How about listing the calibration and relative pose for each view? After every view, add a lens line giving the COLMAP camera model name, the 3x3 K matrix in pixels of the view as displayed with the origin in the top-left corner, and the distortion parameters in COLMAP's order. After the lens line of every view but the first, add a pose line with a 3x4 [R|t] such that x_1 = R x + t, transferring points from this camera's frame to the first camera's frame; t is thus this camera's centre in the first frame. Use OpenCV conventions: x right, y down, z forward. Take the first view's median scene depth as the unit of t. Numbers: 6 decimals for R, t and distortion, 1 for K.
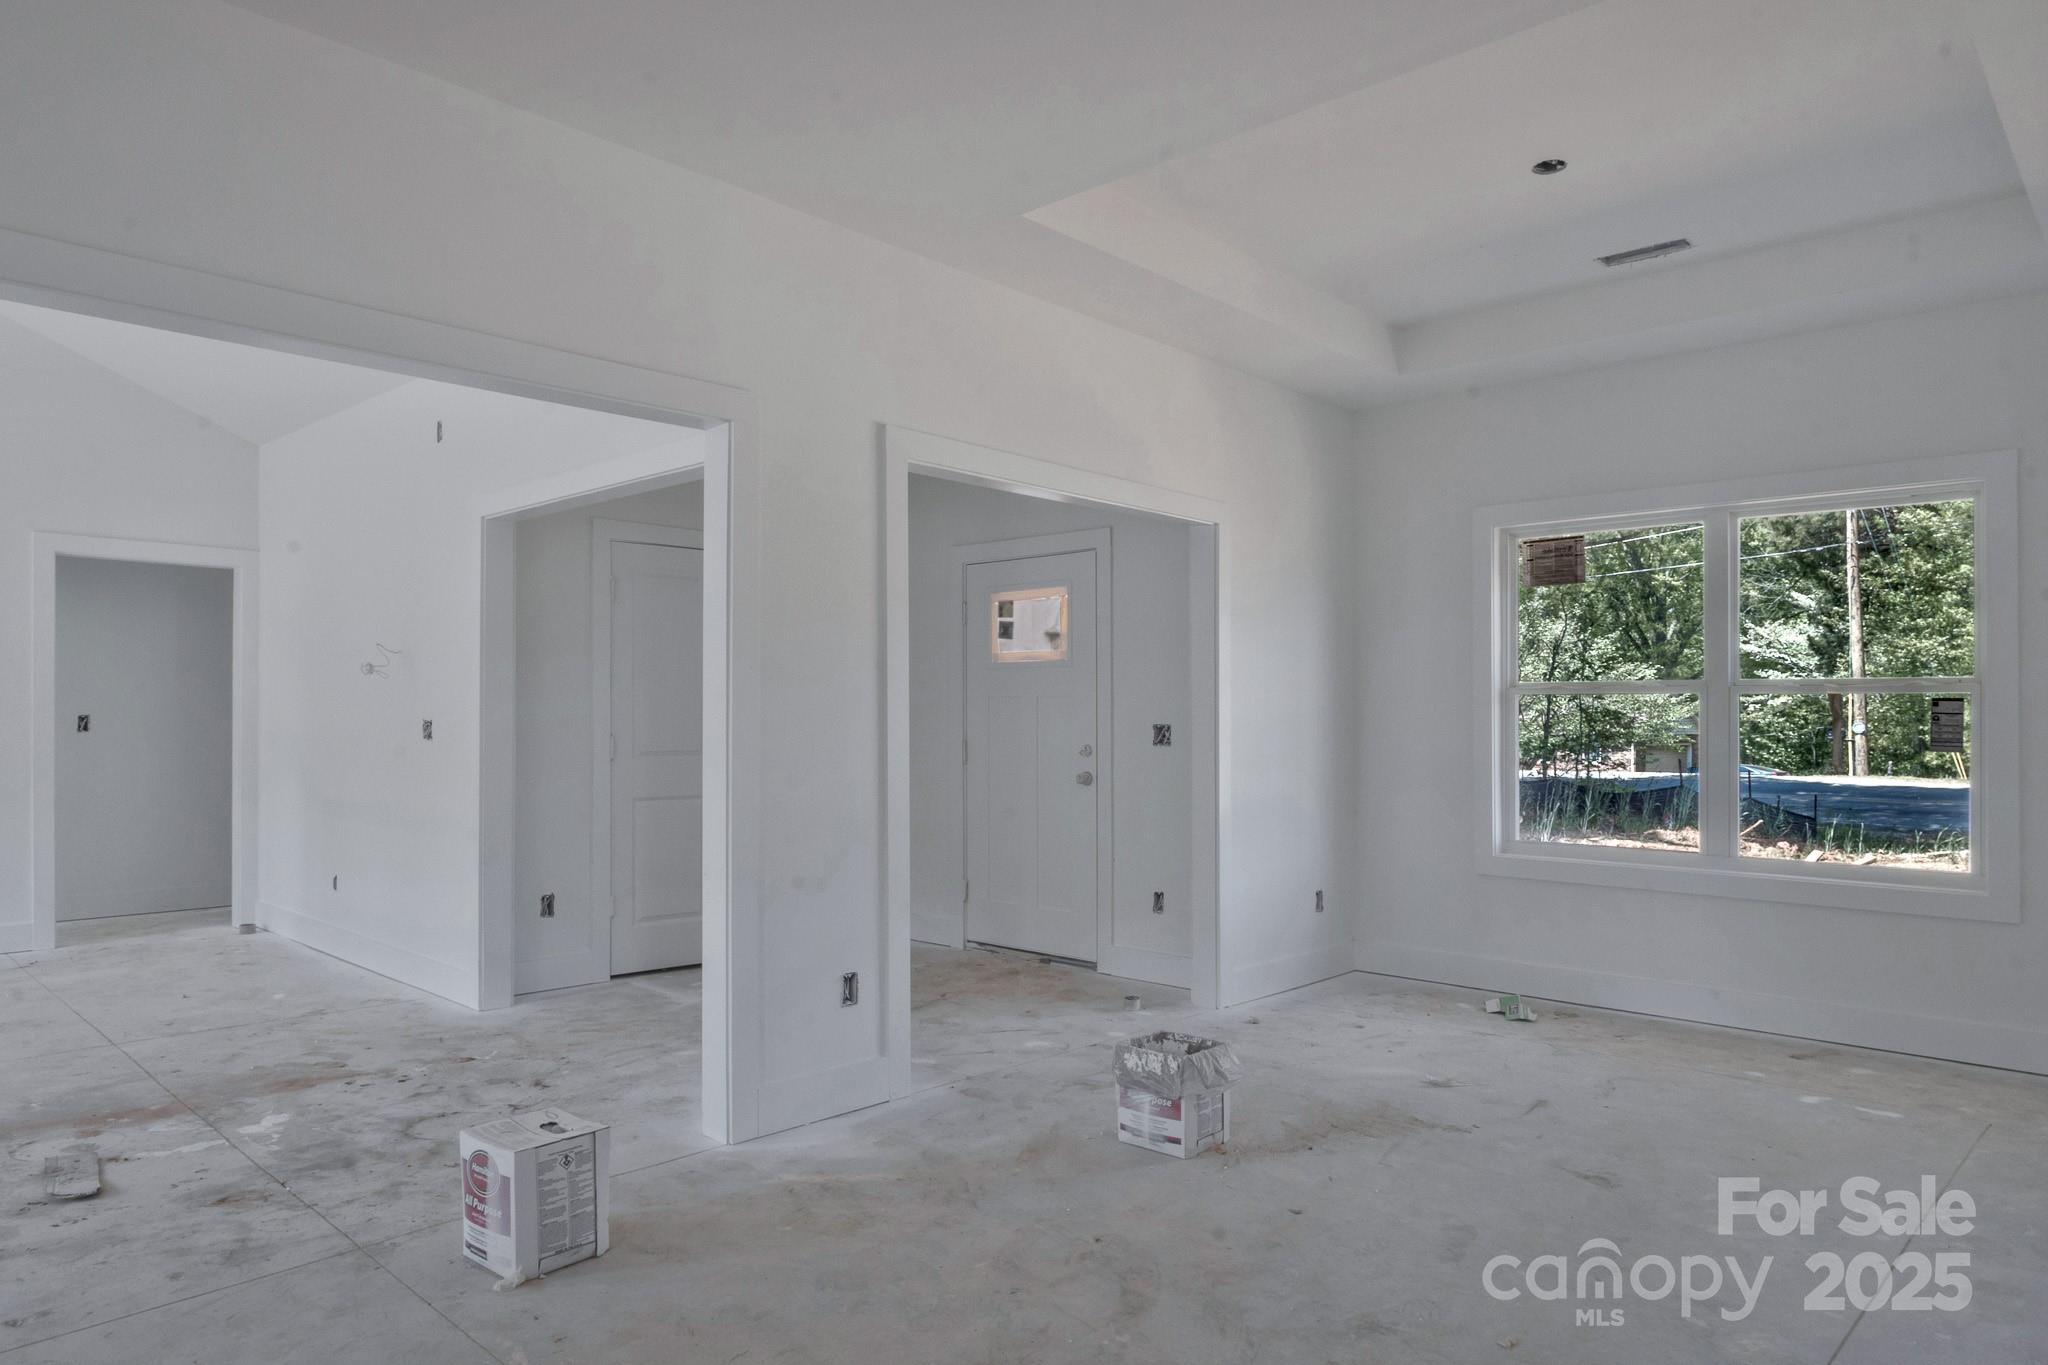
lens RADIAL K [[1293.9, 0, 1045.6], [0, 1293.9, 718.1], [0, 0, 1]] dist [-0.002109, 0.001522]
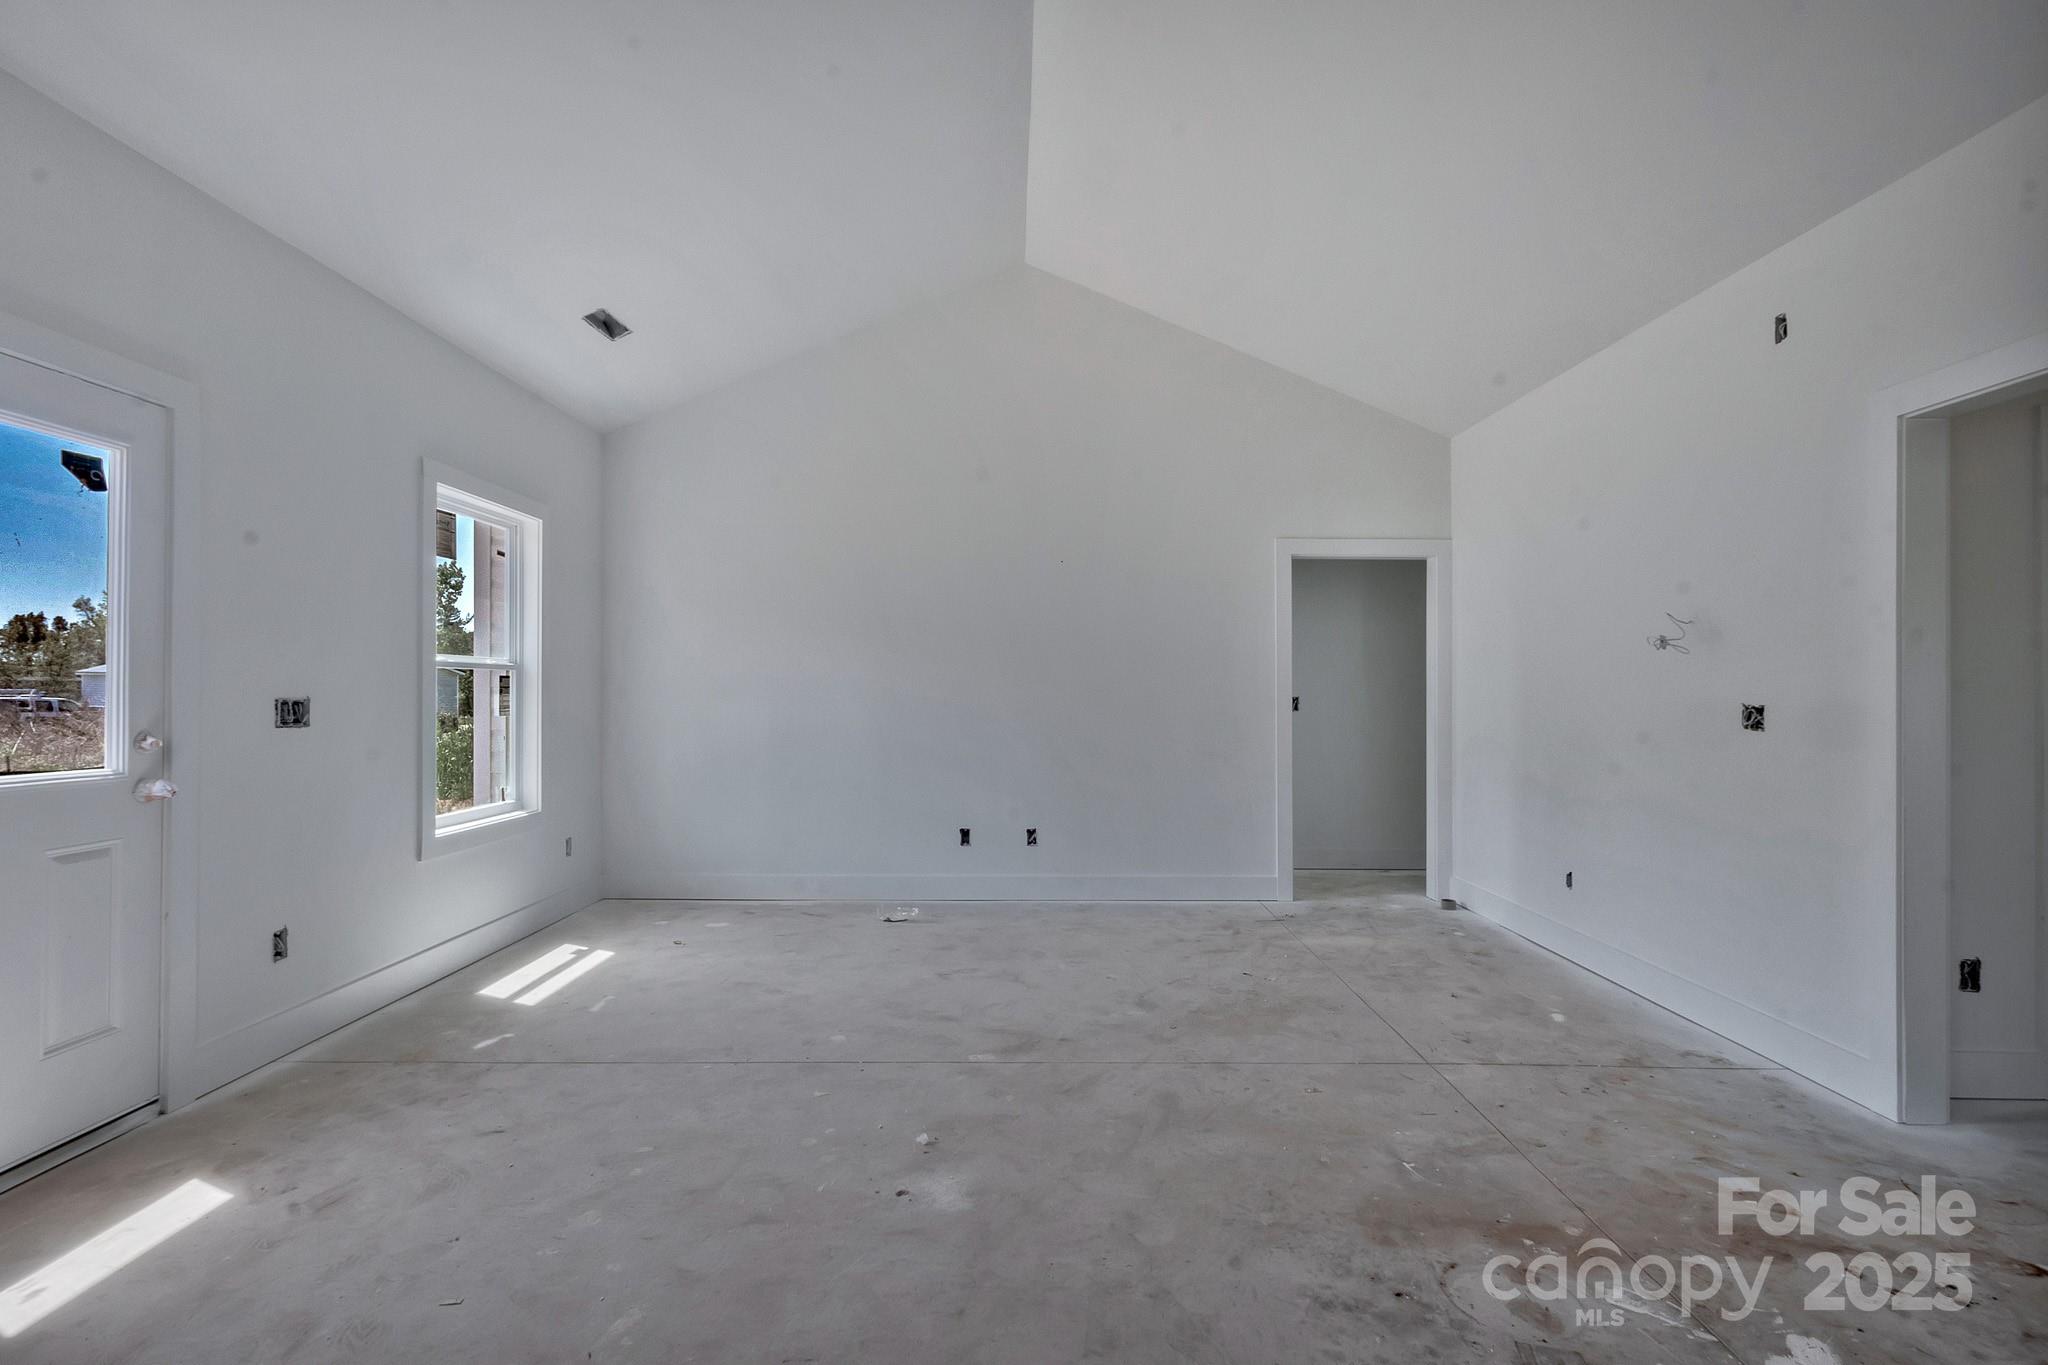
lens RADIAL K [[966.6, 0, 1025.2], [0, 966.6, 684.8], [0, 0, 1]] dist [0.000347, -0.000135]
pose [[0.684876, -0.004309, -0.728647, -0.296301], [-0.005832, 0.999918, -0.011395, -0.001070], [0.728636, 0.012053, 0.684795, 0.233171]]
